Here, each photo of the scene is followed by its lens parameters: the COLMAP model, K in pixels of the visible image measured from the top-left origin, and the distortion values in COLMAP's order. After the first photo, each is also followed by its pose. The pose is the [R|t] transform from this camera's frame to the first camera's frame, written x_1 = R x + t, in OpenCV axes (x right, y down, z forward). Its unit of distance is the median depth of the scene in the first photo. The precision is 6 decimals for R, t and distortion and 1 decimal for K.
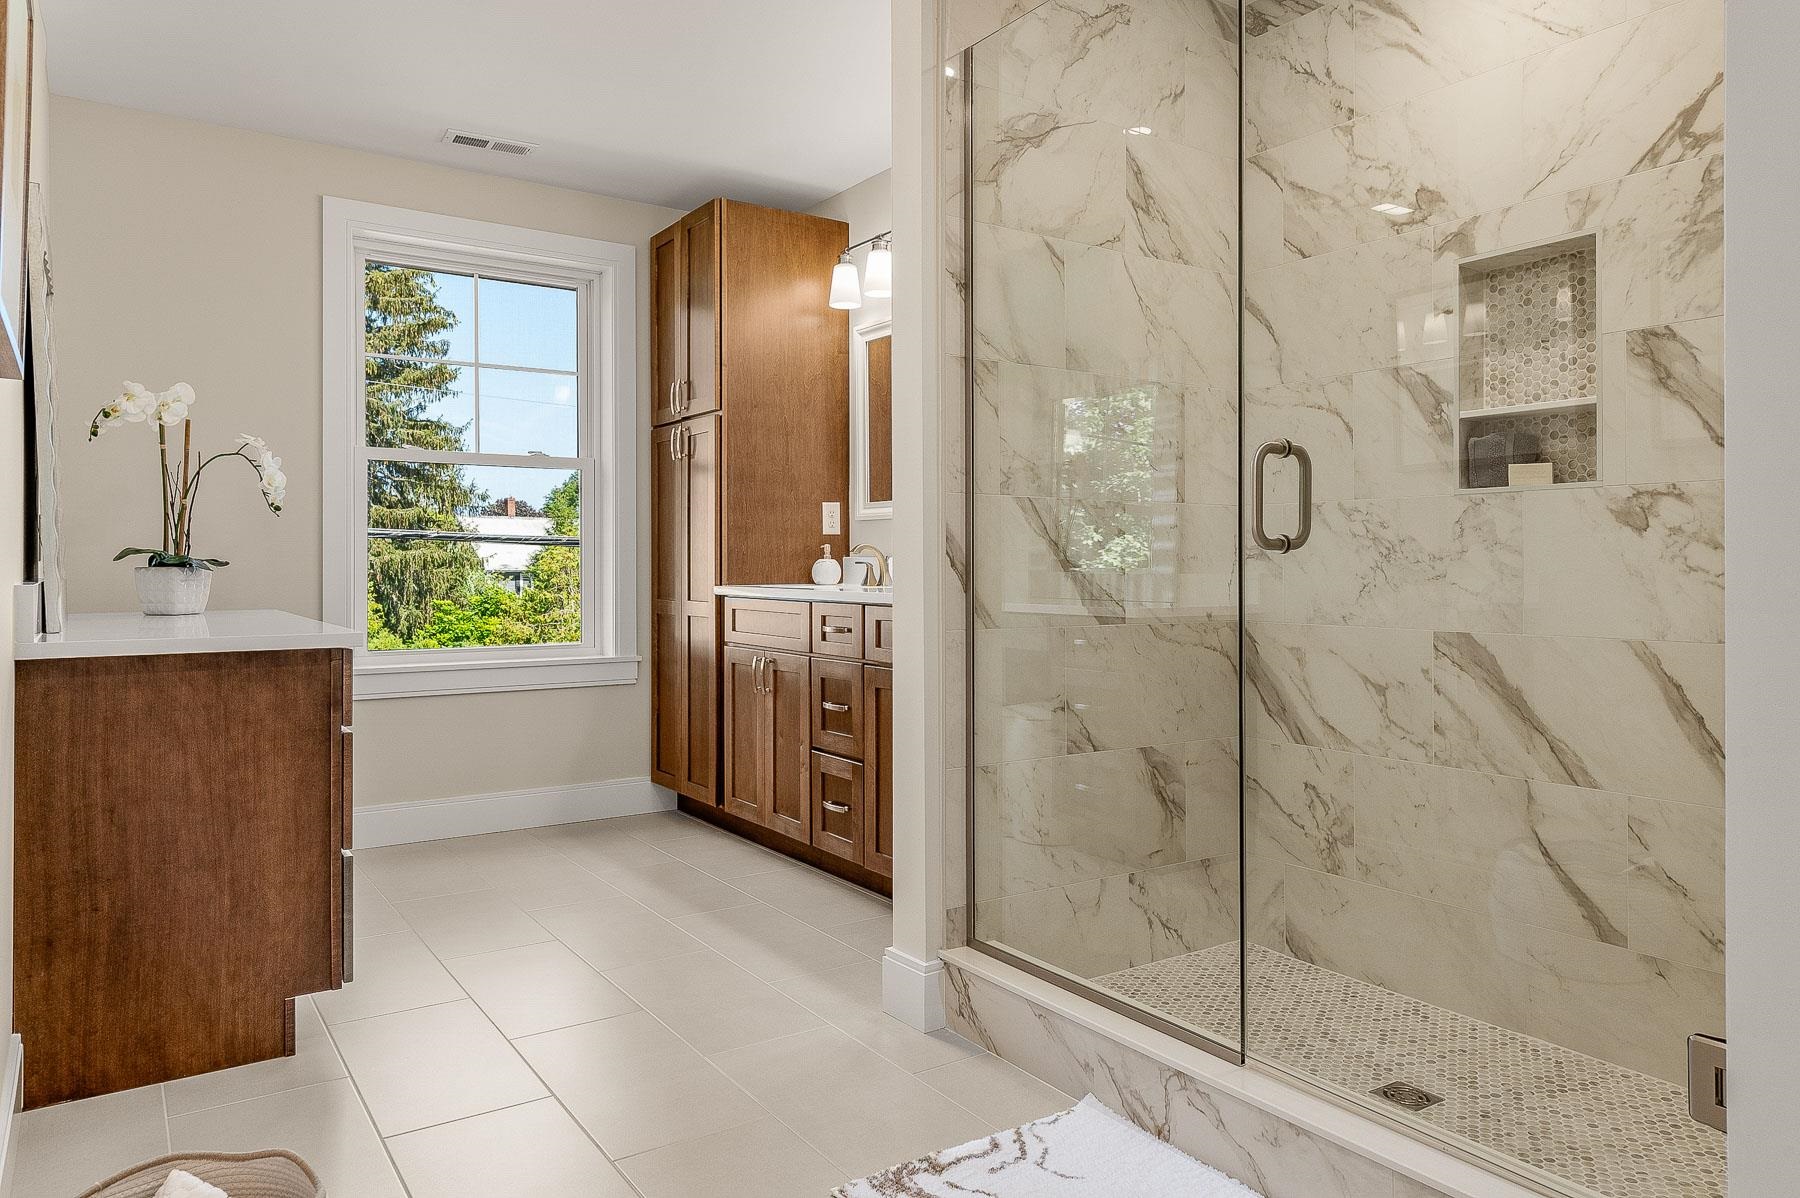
lens RADIAL K [[1212.5, 0, 897.0], [0, 1212.5, 560.4], [0, 0, 1]] dist [0.030110, -0.017789]
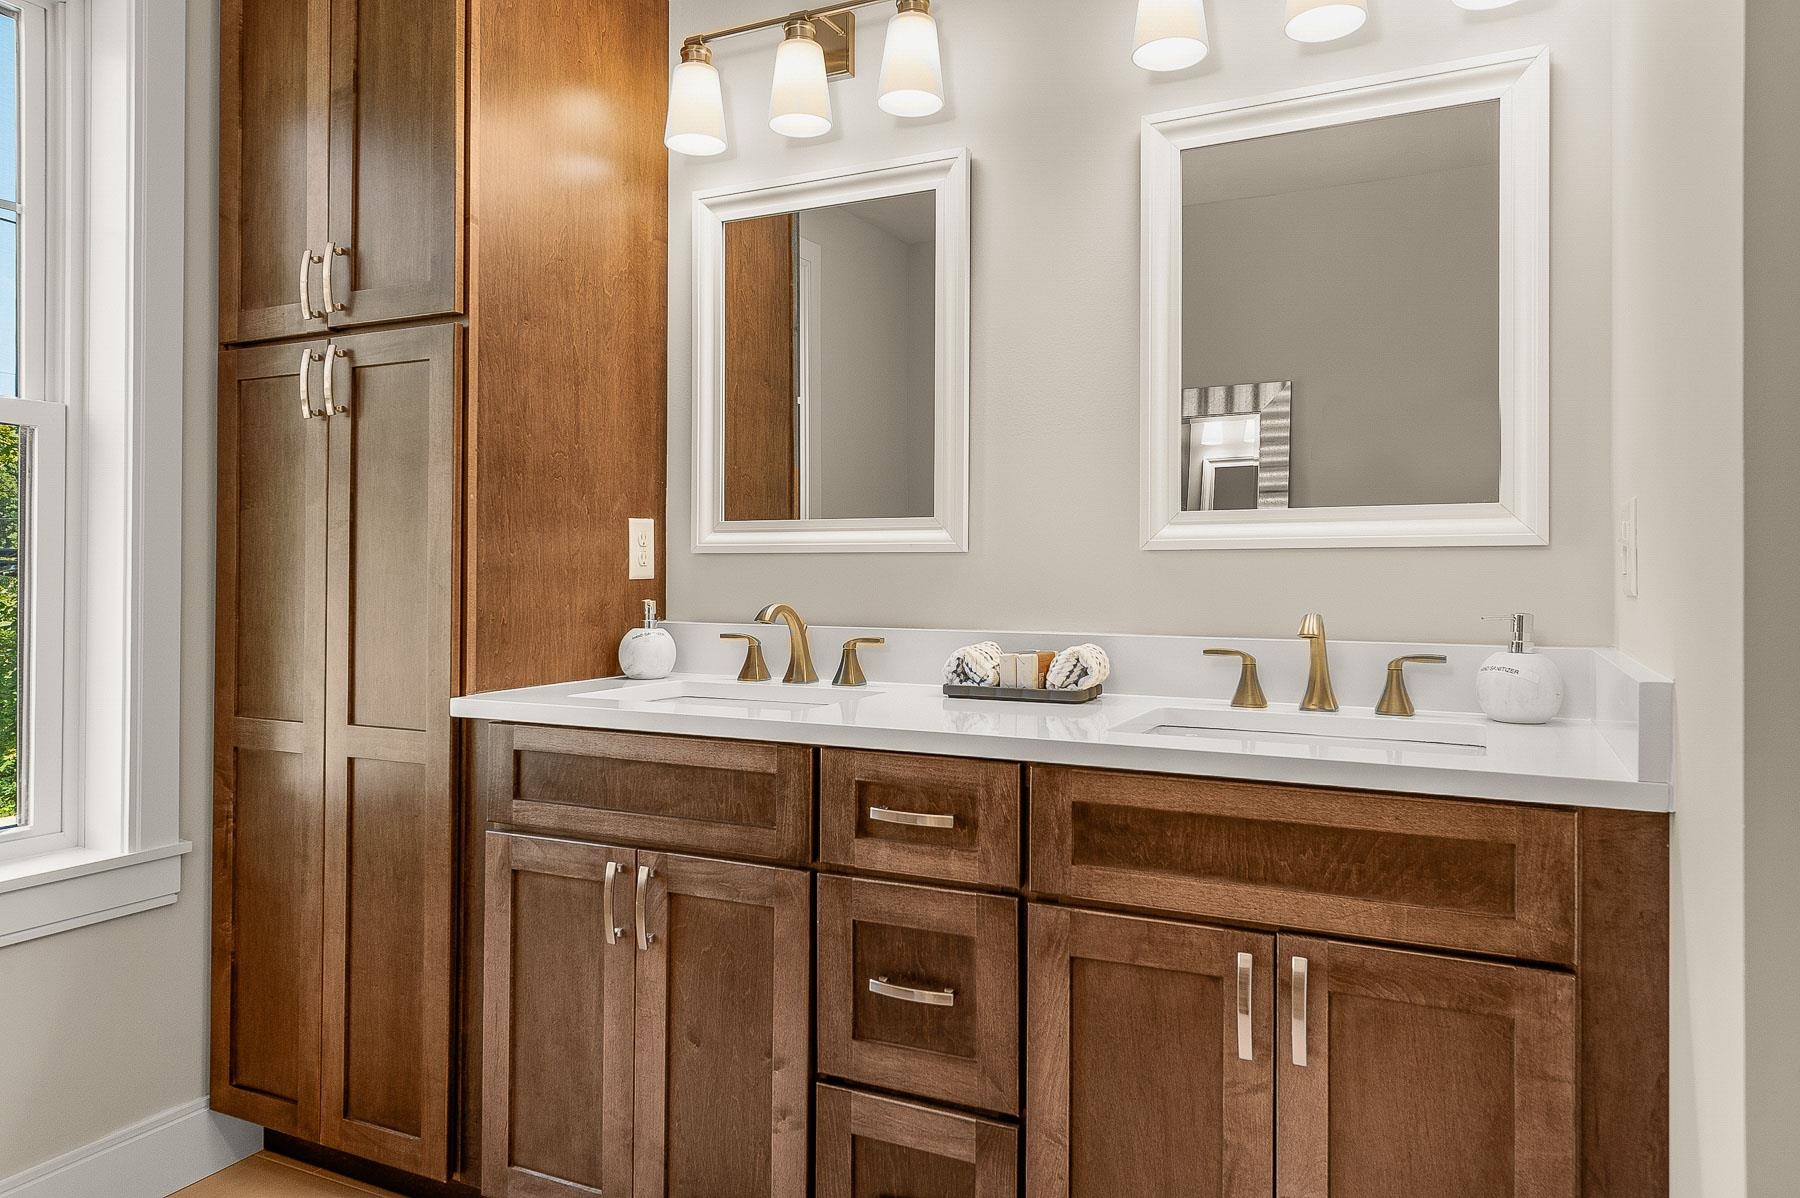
lens RADIAL K [[1212.5, 0, 924.8], [0, 1212.5, 560.9], [0, 0, 1]] dist [0.030110, -0.017789]
pose [[0.865335, 0.006974, 0.501145, -0.224986], [-0.003749, 0.999965, -0.007442, -0.027615], [-0.501180, 0.004561, 0.865331, 0.509405]]
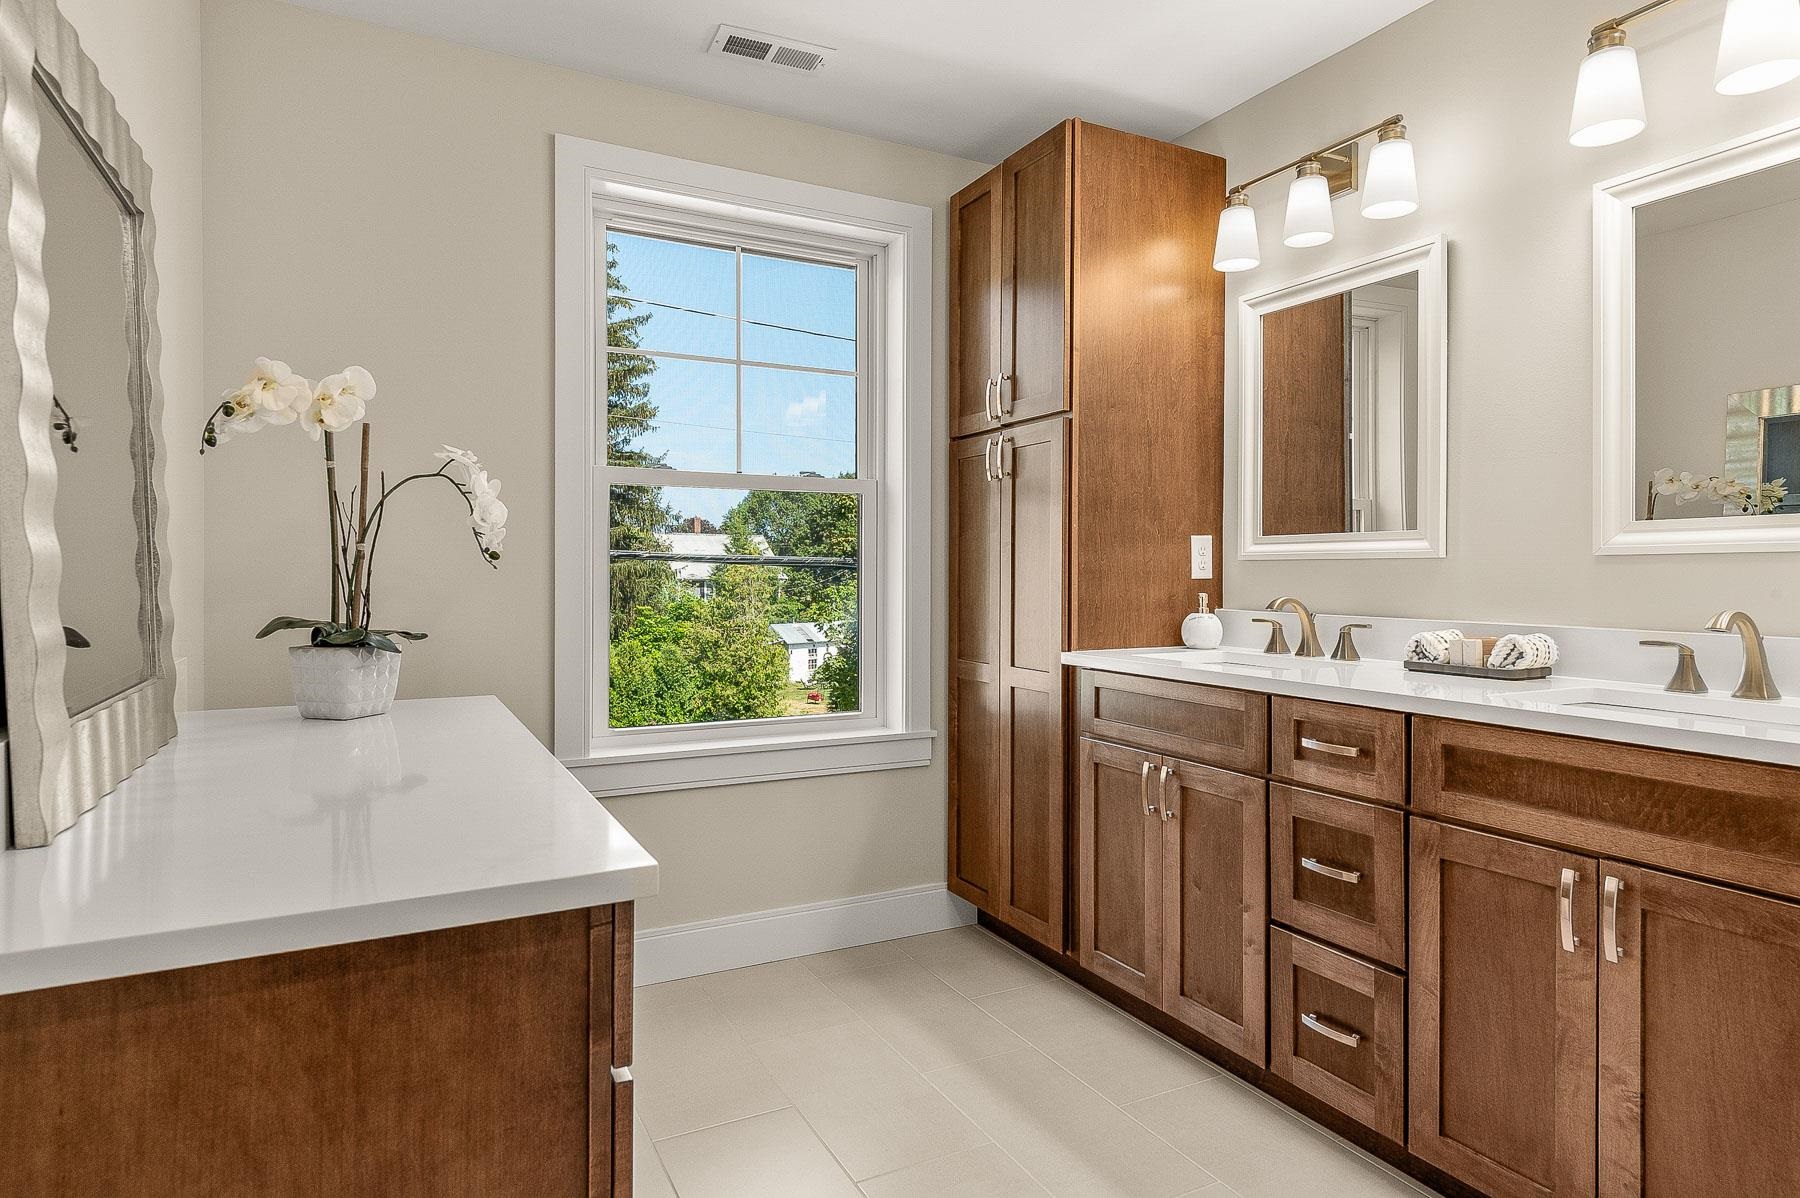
lens RADIAL K [[1040.8, 0, 886.1], [0, 1040.8, 575.8], [0, 0, 1]] dist [0.028257, -0.006743]
pose [[0.992214, 0.003578, -0.124493, -0.176352], [-0.002858, 0.999978, 0.005957, -0.028143], [0.124512, -0.005555, 0.992203, 0.361751]]
